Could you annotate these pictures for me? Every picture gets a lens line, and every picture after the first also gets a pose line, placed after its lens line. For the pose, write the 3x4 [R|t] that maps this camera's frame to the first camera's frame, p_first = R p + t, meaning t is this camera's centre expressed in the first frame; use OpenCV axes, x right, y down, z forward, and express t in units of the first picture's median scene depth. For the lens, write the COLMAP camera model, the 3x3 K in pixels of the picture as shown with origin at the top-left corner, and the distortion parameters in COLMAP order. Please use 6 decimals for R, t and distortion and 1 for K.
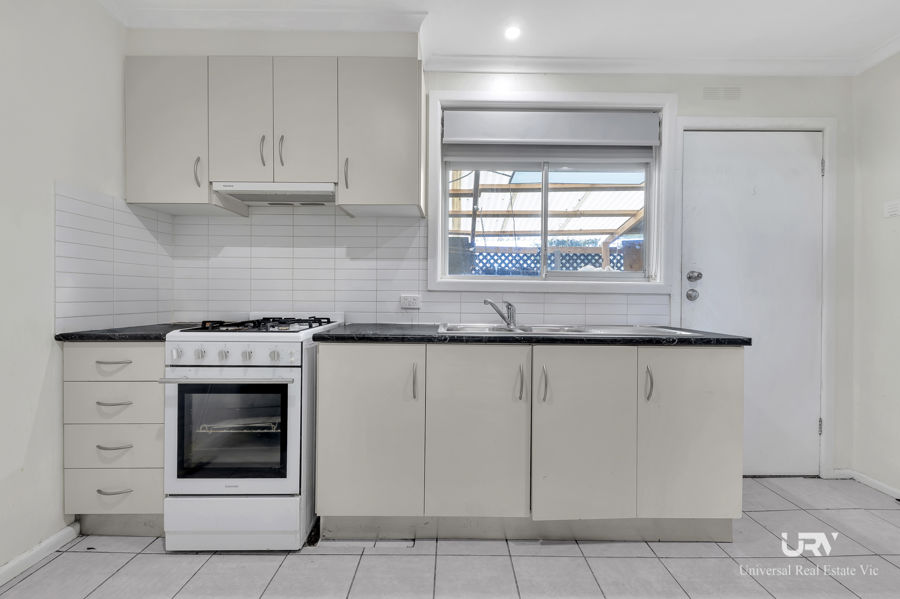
lens RADIAL K [[341.0, 0, 453.1], [0, 341.0, 298.9], [0, 0, 1]] dist [0.000716, -0.000288]
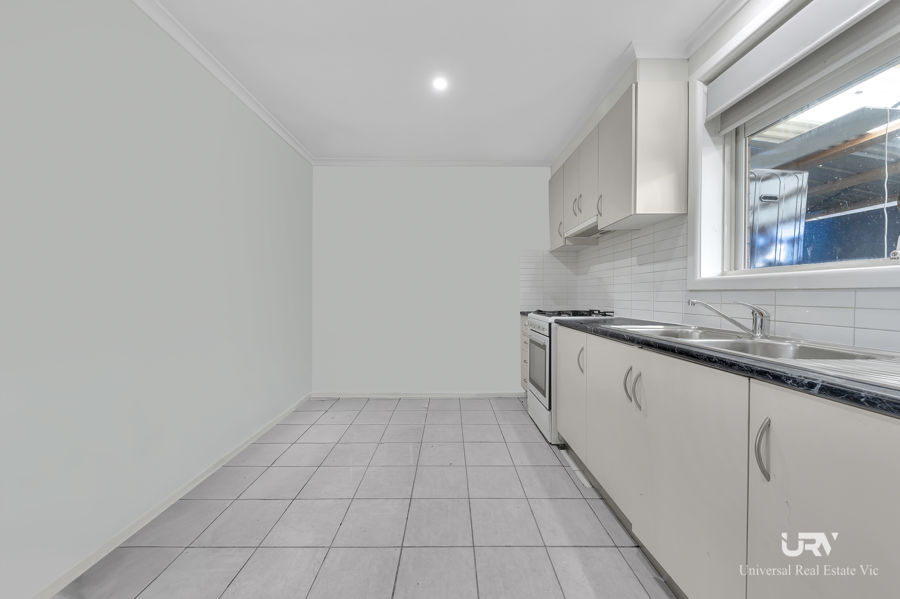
lens RADIAL K [[305.8, 0, 448.0], [0, 305.8, 298.8], [0, 0, 1]] dist [-0.001312, -0.000269]
pose [[-0.010029, 0.003123, -0.999945, 0.890590], [-0.009151, 0.999953, 0.003214, 0.003089], [0.999908, 0.009183, -0.010000, 0.398255]]
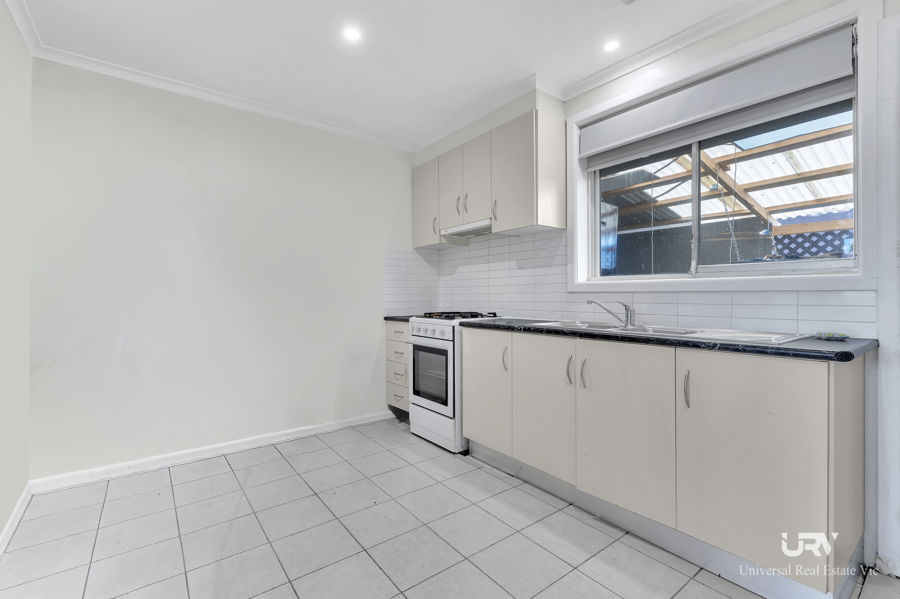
lens RADIAL K [[396.5, 0, 451.0], [0, 396.5, 299.6], [0, 0, 1]] dist [-0.018996, -0.000671]
pose [[0.600471, -0.004751, -0.799632, 0.861560], [0.002472, 0.999989, -0.004085, 0.006073], [0.799643, 0.000476, 0.600476, -0.125052]]
